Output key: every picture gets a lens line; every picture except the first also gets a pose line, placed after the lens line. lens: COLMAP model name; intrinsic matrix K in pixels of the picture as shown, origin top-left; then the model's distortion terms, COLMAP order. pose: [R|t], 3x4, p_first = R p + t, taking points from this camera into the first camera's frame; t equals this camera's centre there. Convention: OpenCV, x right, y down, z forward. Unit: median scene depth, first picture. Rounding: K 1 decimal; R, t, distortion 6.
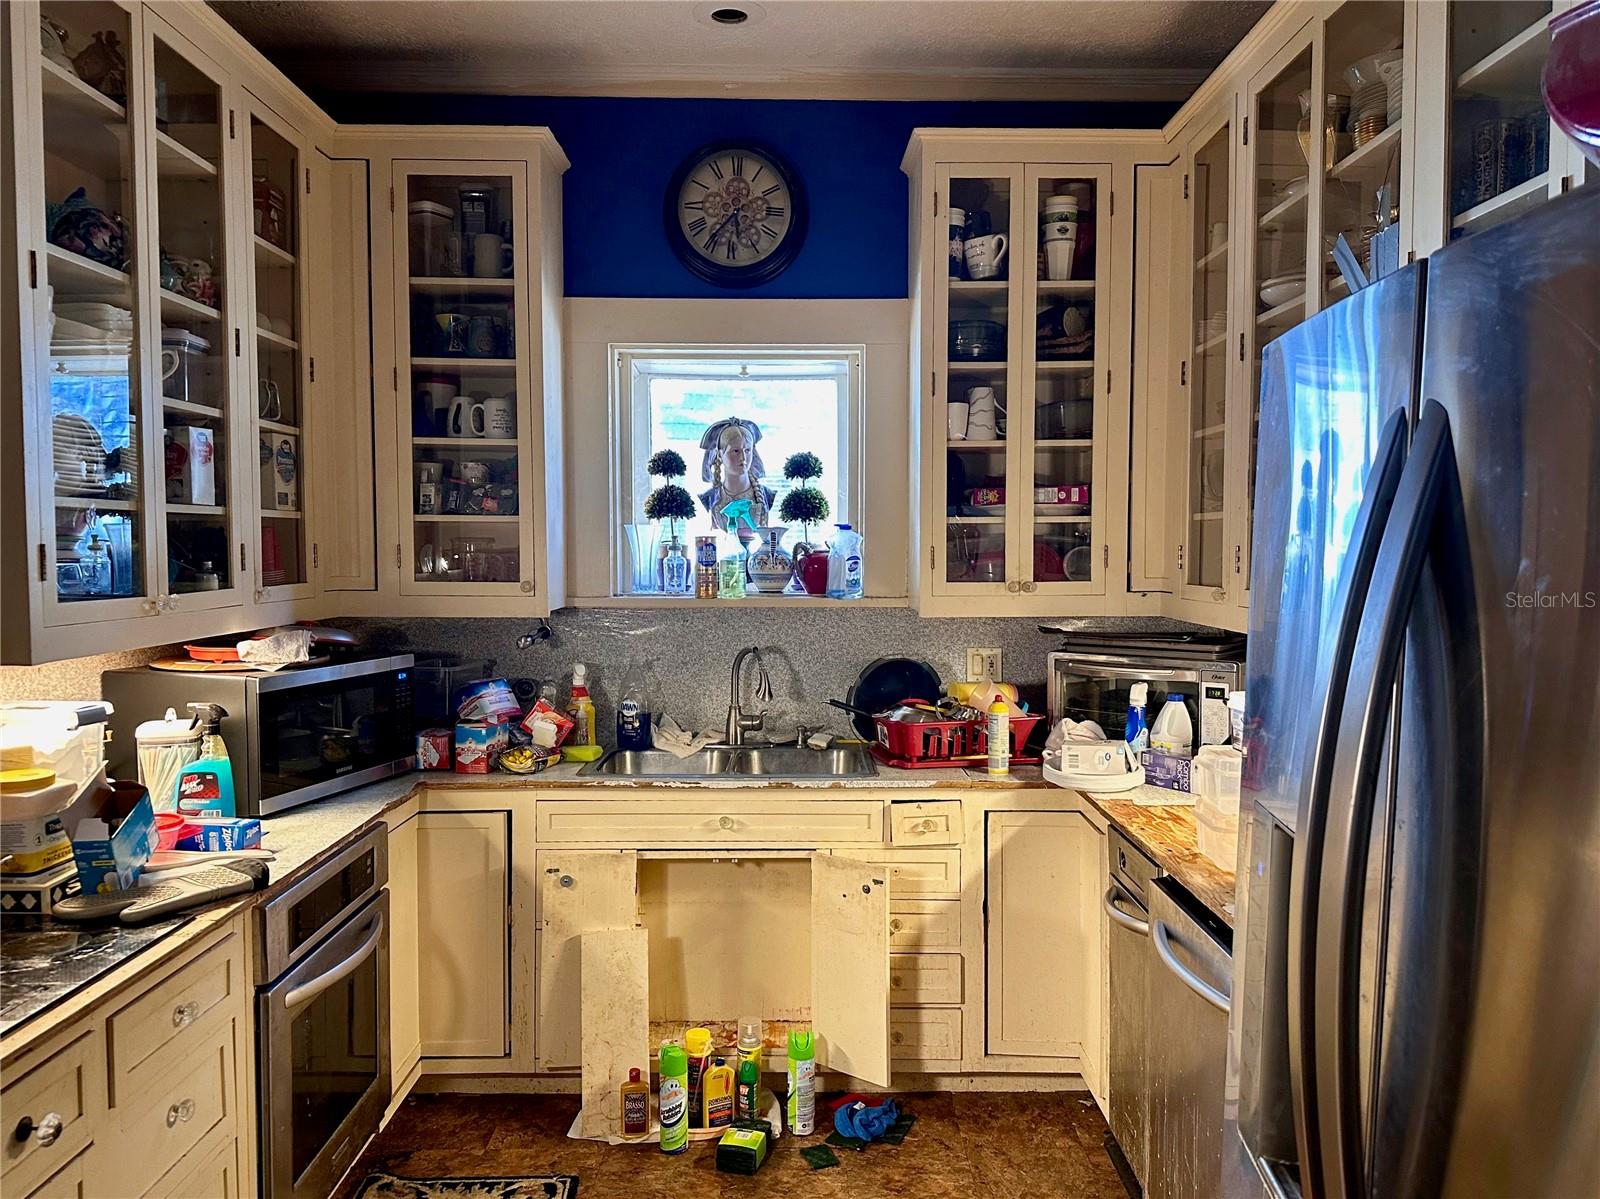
lens RADIAL K [[1139.1, 0, 800.0], [0, 1139.1, 599.5], [0, 0, 1]] dist [0.148238, -0.330400]
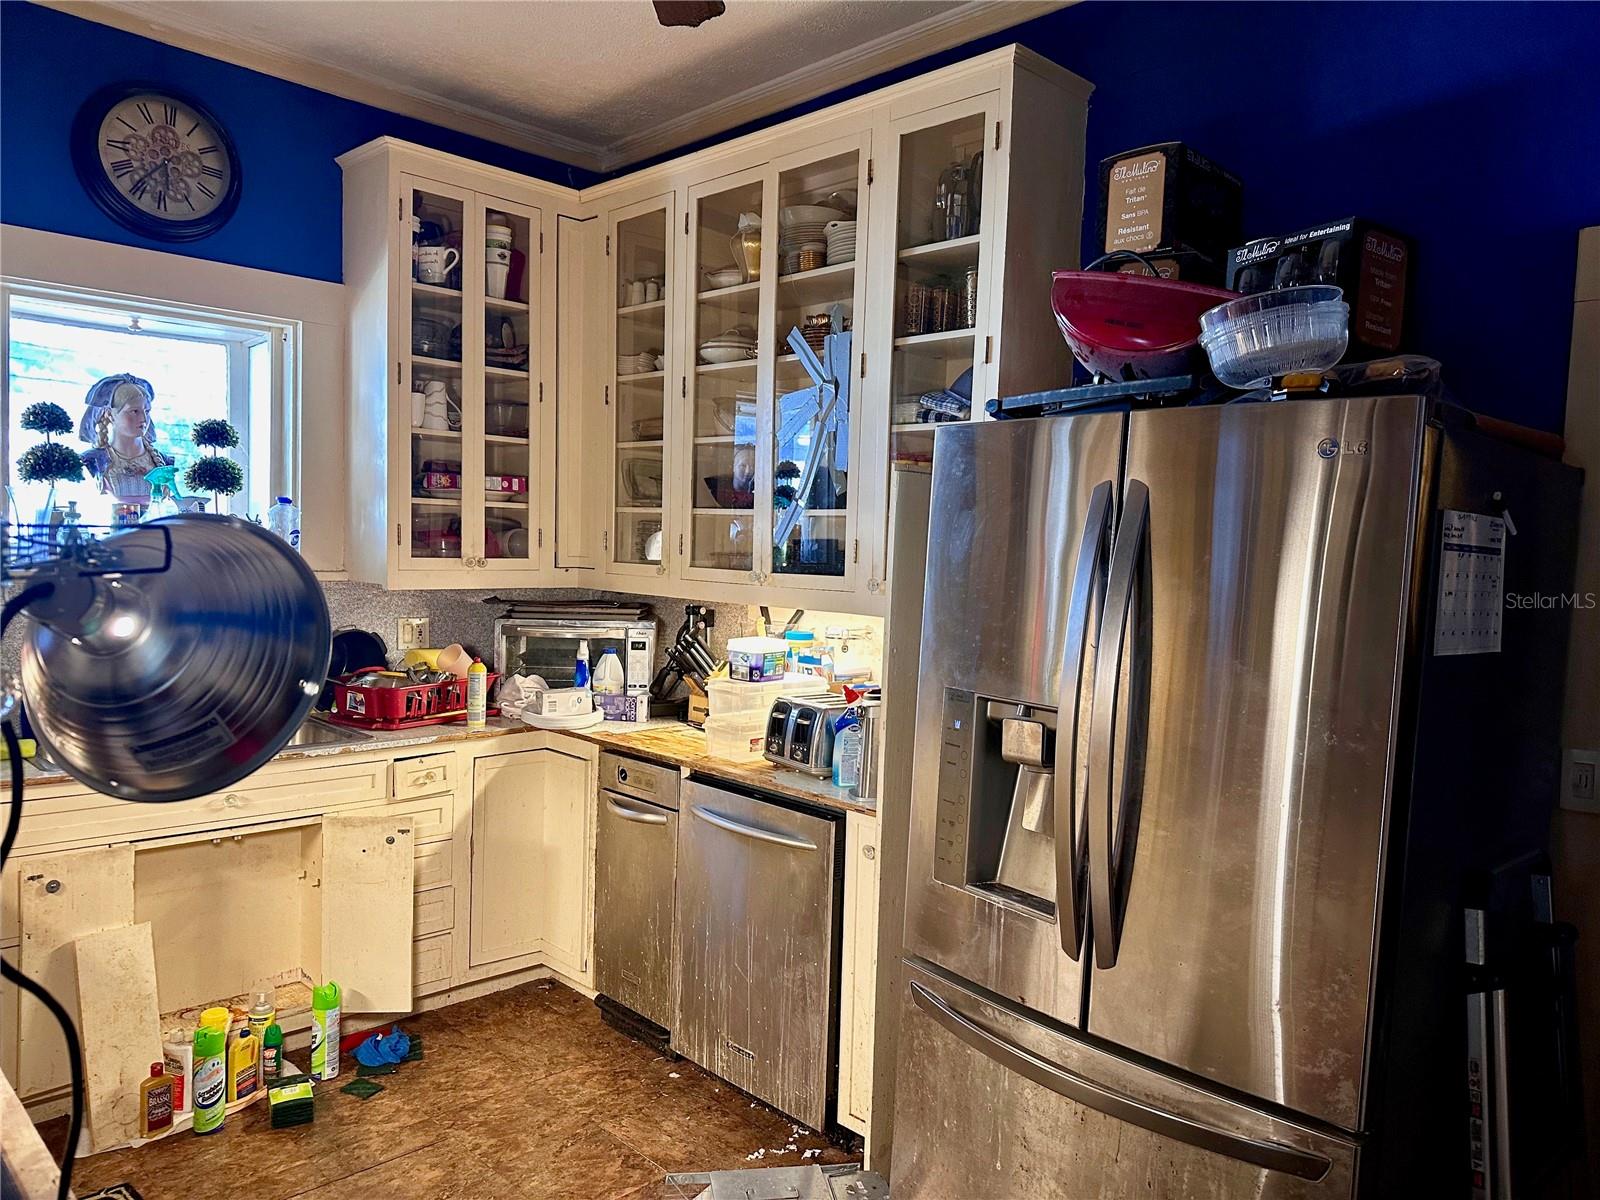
lens RADIAL K [[1115.4, 0, 800.0], [0, 1115.4, 600.0], [0, 0, 1]] dist [0.003933, -0.029885]
pose [[0.715485, -0.014748, 0.698473, -0.361012], [-0.001748, 0.999736, 0.022899, 0.000394], [-0.698626, -0.017605, 0.715270, -0.018917]]
